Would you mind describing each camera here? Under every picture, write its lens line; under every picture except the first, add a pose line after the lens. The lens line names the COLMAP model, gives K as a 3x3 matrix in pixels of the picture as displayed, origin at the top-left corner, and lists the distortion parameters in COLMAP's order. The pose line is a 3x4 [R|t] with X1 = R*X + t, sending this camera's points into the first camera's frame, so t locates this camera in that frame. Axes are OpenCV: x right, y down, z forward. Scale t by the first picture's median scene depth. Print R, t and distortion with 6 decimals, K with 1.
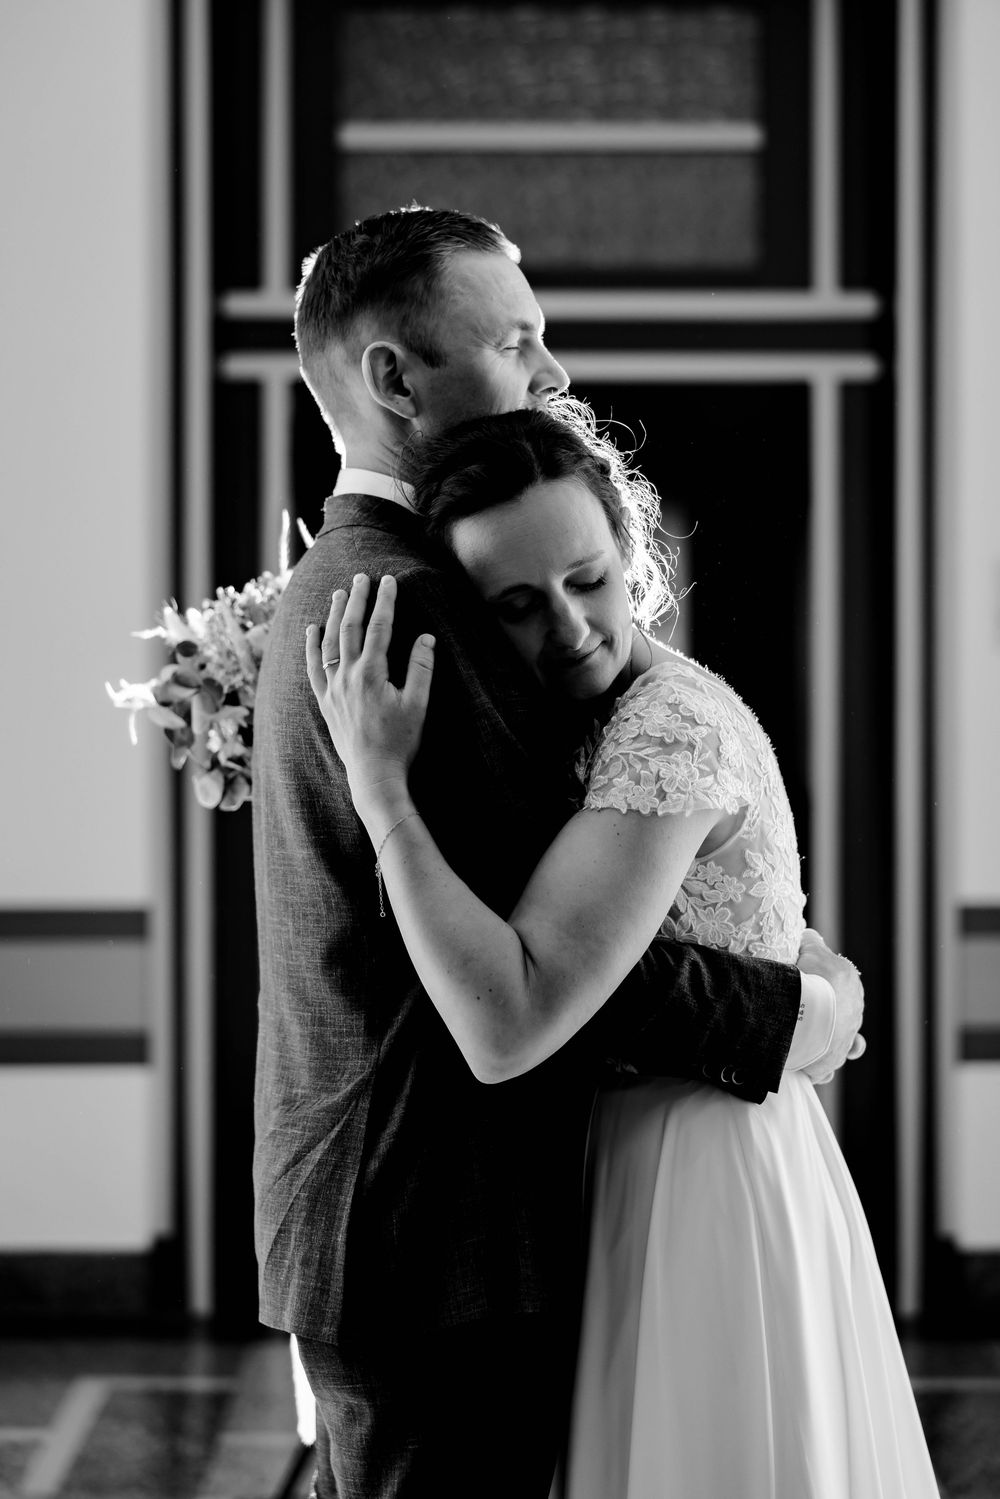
lens RADIAL K [[3001.5, 0, 499.6], [0, 3001.5, 749.2], [0, 0, 1]] dist [-0.059716, 0.000000]
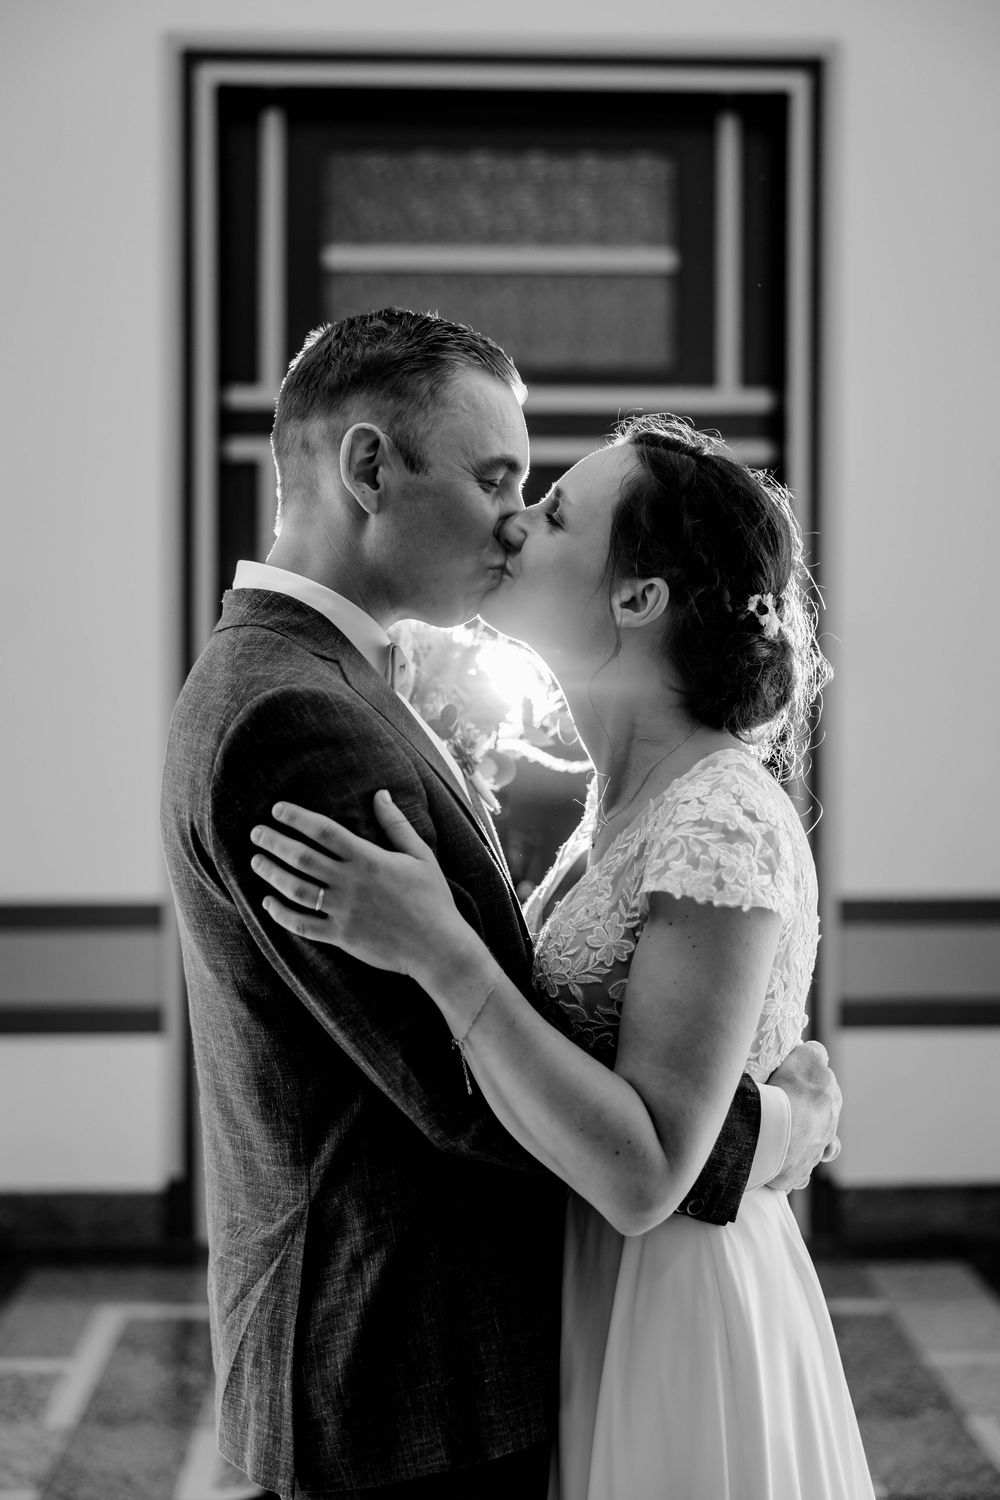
lens RADIAL K [[2235.3, 0, 507.4], [0, 2235.3, 746.9], [0, 0, 1]] dist [-0.398726, 0.000000]
pose [[0.999704, 0.000812, 0.024323, -0.001440], [-0.000717, 0.999992, -0.003924, -0.005488], [-0.024326, 0.003905, 0.999696, 0.126445]]
